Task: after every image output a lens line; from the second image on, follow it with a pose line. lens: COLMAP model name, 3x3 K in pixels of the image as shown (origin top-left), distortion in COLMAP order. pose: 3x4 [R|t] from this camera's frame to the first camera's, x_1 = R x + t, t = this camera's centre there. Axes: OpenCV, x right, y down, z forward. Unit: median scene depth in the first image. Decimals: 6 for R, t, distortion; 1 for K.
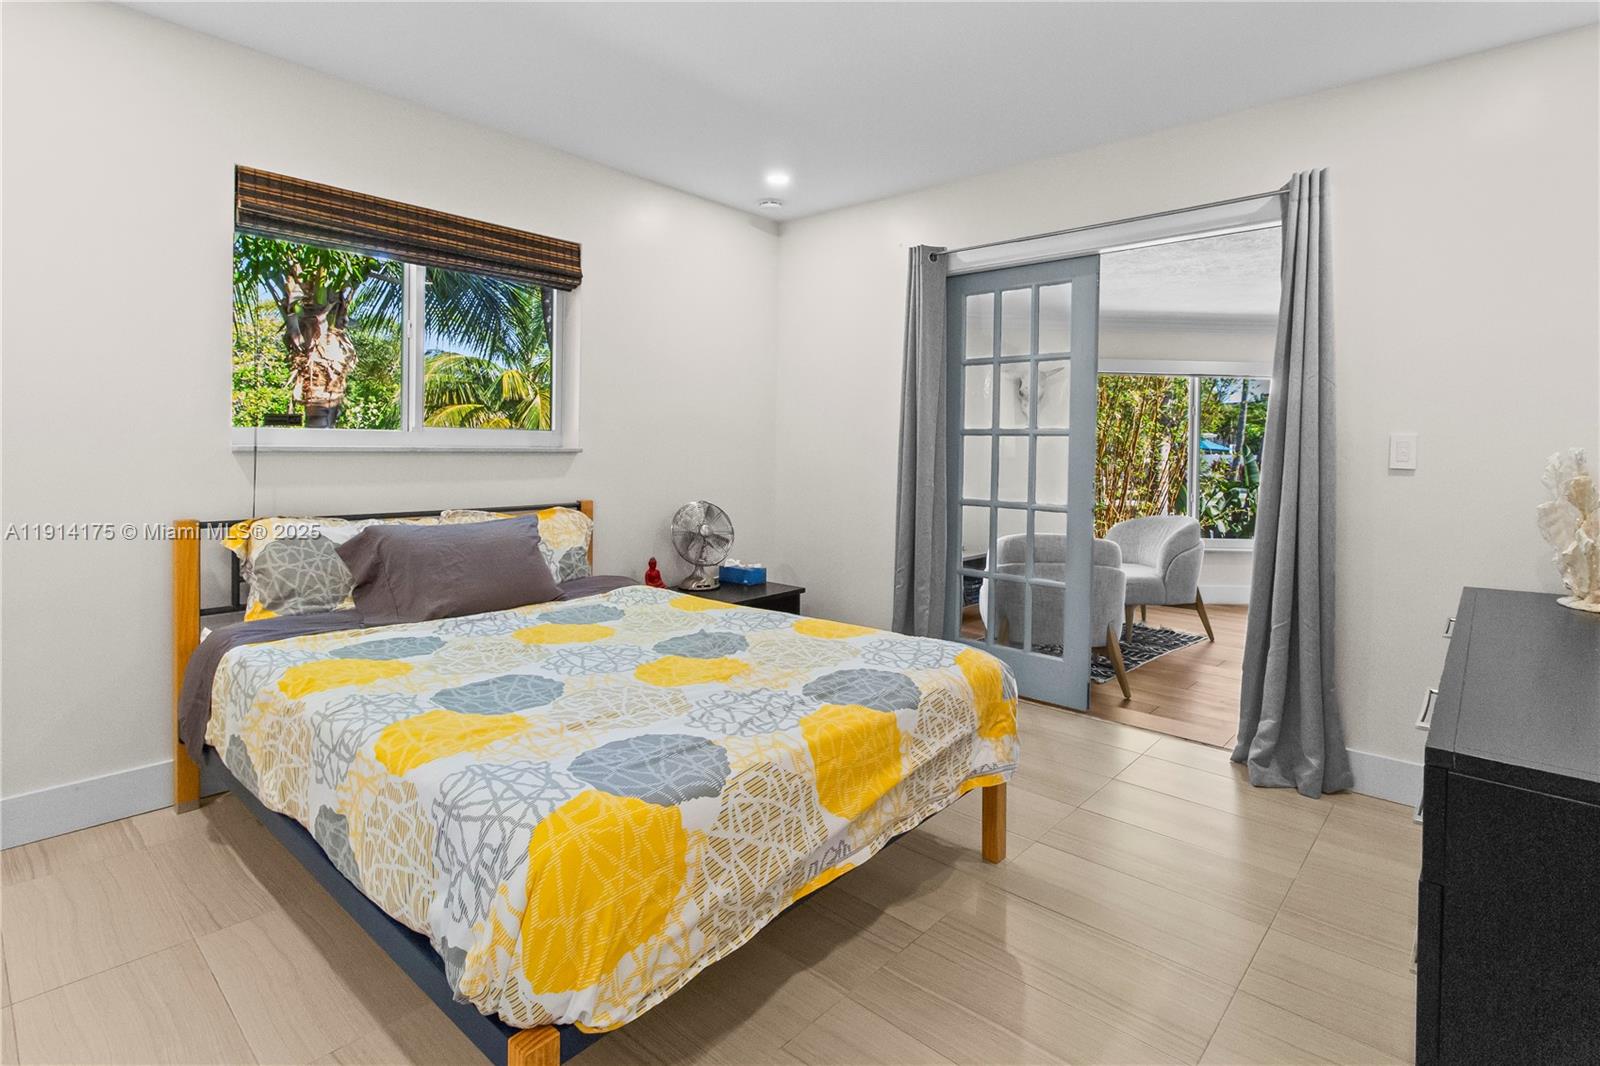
lens RADIAL K [[784.2, 0, 789.2], [0, 784.2, 460.2], [0, 0, 1]] dist [-0.002622, 0.000466]
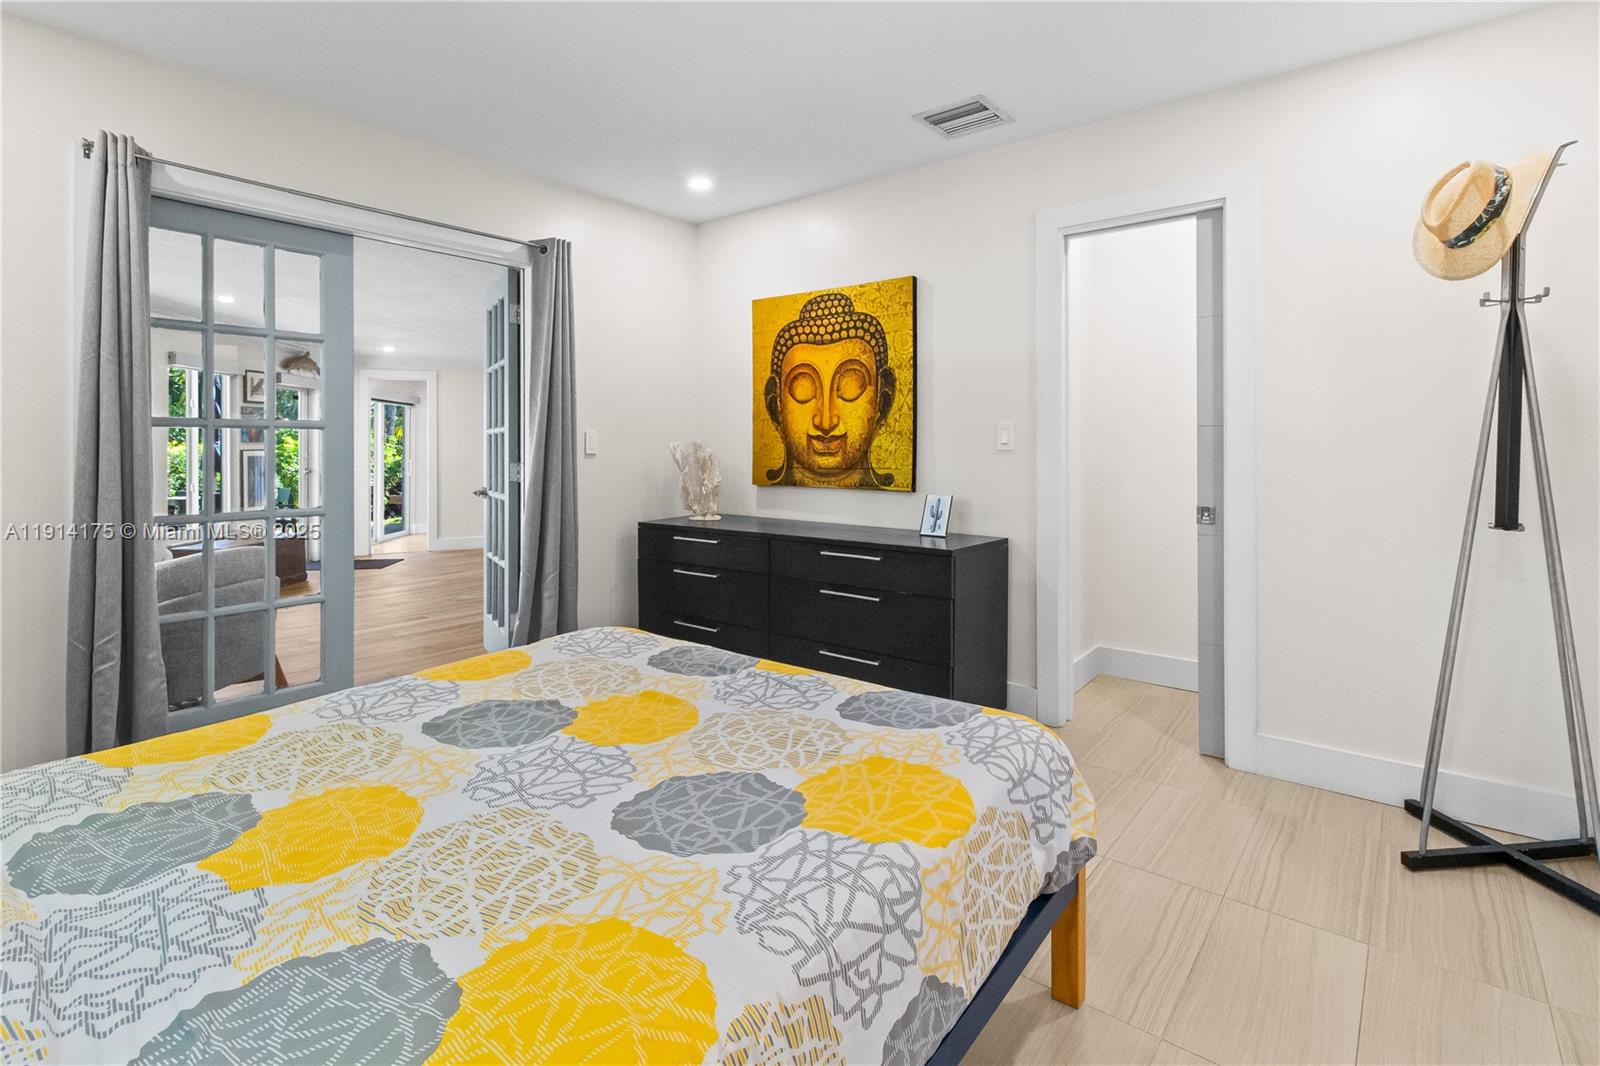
lens RADIAL K [[784.2, 0, 789.2], [0, 784.2, 460.2], [0, 0, 1]] dist [-0.002622, 0.000466]
pose [[-0.084943, -0.030464, 0.995920, -0.571720], [0.023591, 0.999191, 0.032576, -0.013054], [-0.996107, 0.026262, -0.084155, 0.547205]]
